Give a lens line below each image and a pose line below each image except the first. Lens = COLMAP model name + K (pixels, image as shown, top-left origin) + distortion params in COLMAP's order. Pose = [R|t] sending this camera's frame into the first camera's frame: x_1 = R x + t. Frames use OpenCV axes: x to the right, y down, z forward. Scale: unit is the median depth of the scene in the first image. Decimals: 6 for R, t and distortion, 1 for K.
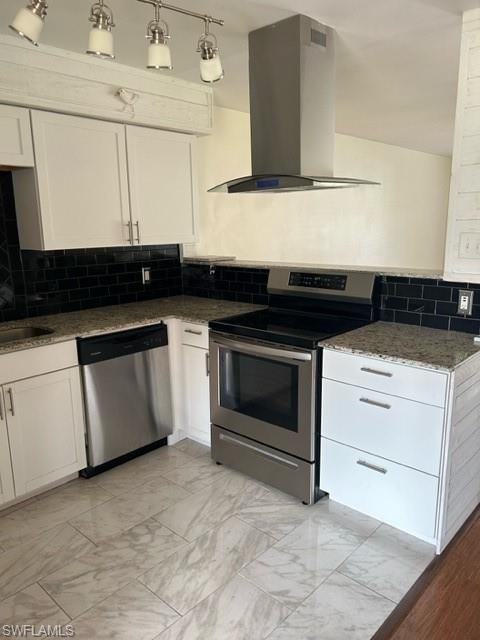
lens RADIAL K [[482.6, 0, 229.5], [0, 482.6, 329.9], [0, 0, 1]] dist [0.025929, -0.021359]
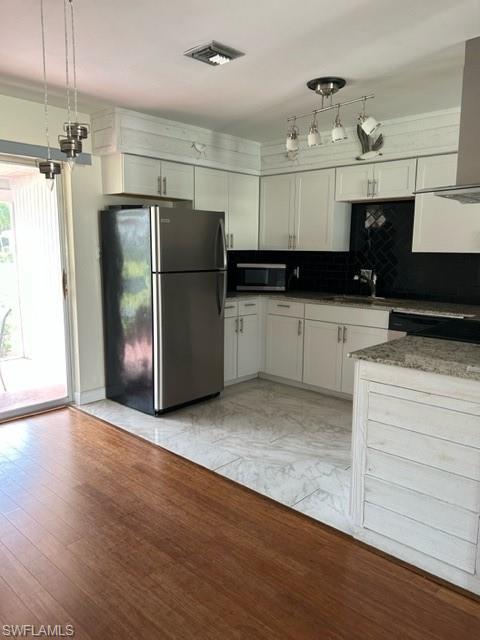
lens RADIAL K [[482.6, 0, 231.9], [0, 482.6, 322.9], [0, 0, 1]] dist [0.025929, -0.021359]
pose [[-0.008161, 0.183964, -0.982899, 1.448153], [-0.207152, 0.961298, 0.181641, -0.145258], [0.978275, 0.205092, 0.030263, 0.613536]]
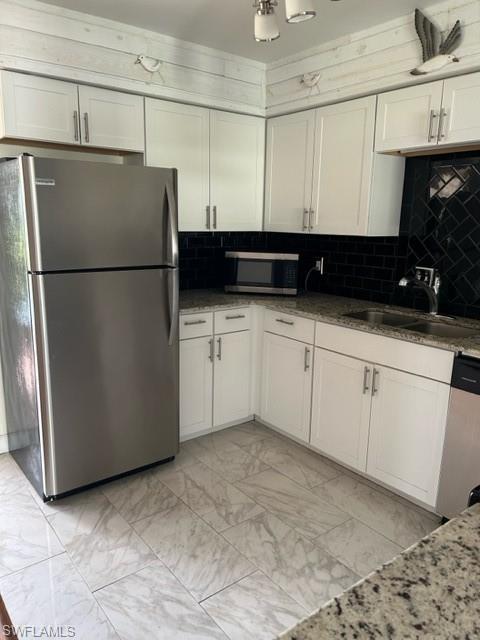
lens RADIAL K [[482.6, 0, 239.6], [0, 482.6, 321.7], [0, 0, 1]] dist [0.025929, -0.021359]
pose [[-0.157010, 0.229927, -0.960459, 0.625454], [-0.209428, 0.942652, 0.259900, -0.204781], [0.965136, 0.241954, -0.099853, 0.908166]]
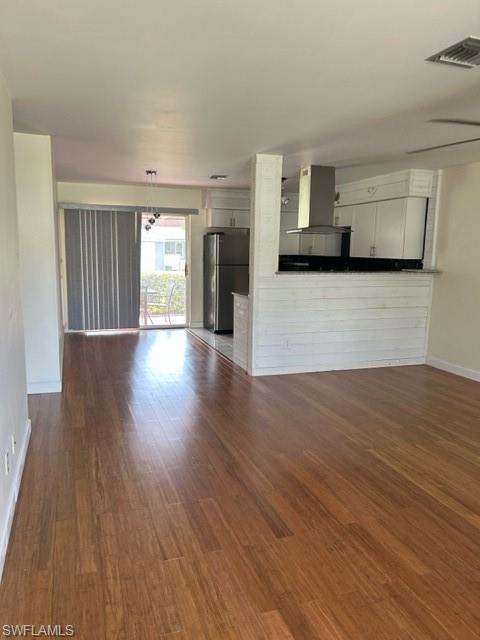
lens RADIAL K [[482.6, 0, 236.8], [0, 482.6, 317.7], [0, 0, 1]] dist [0.025929, -0.021359]
pose [[-0.476447, 0.150157, -0.866286, 2.934856], [-0.174750, 0.949476, 0.260687, -0.563426], [0.861662, 0.275587, -0.426135, 2.217928]]
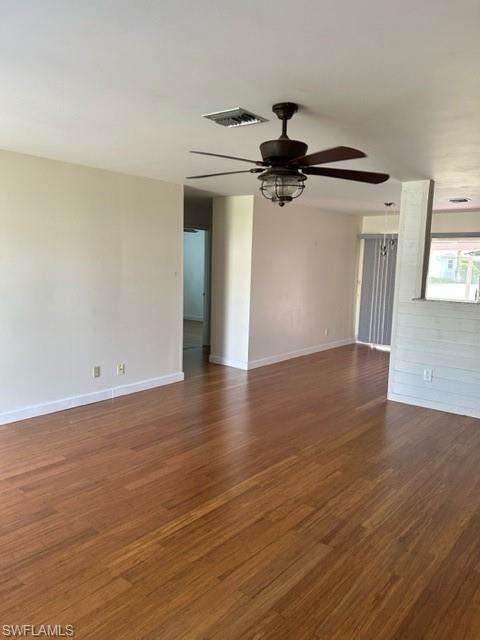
lens RADIAL K [[482.6, 0, 237.2], [0, 482.6, 320.2], [0, 0, 1]] dist [0.025929, -0.021359]
pose [[-0.998379, 0.014243, -0.055105, 1.653065], [-0.003942, 0.948555, 0.316587, -0.842353], [0.056779, 0.316291, -0.946961, 3.583850]]
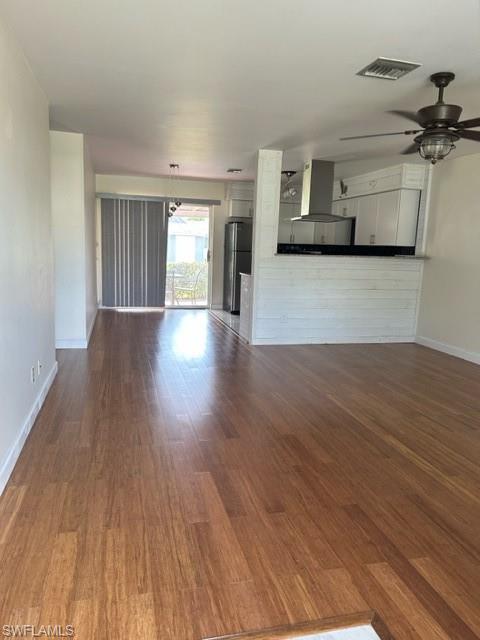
lens RADIAL K [[482.6, 0, 240.3], [0, 482.6, 317.8], [0, 0, 1]] dist [0.025929, -0.021359]
pose [[-0.550834, 0.139132, -0.822936, 3.145819], [-0.180396, 0.942852, 0.280154, -0.575005], [0.814886, 0.302773, -0.494256, 2.625725]]
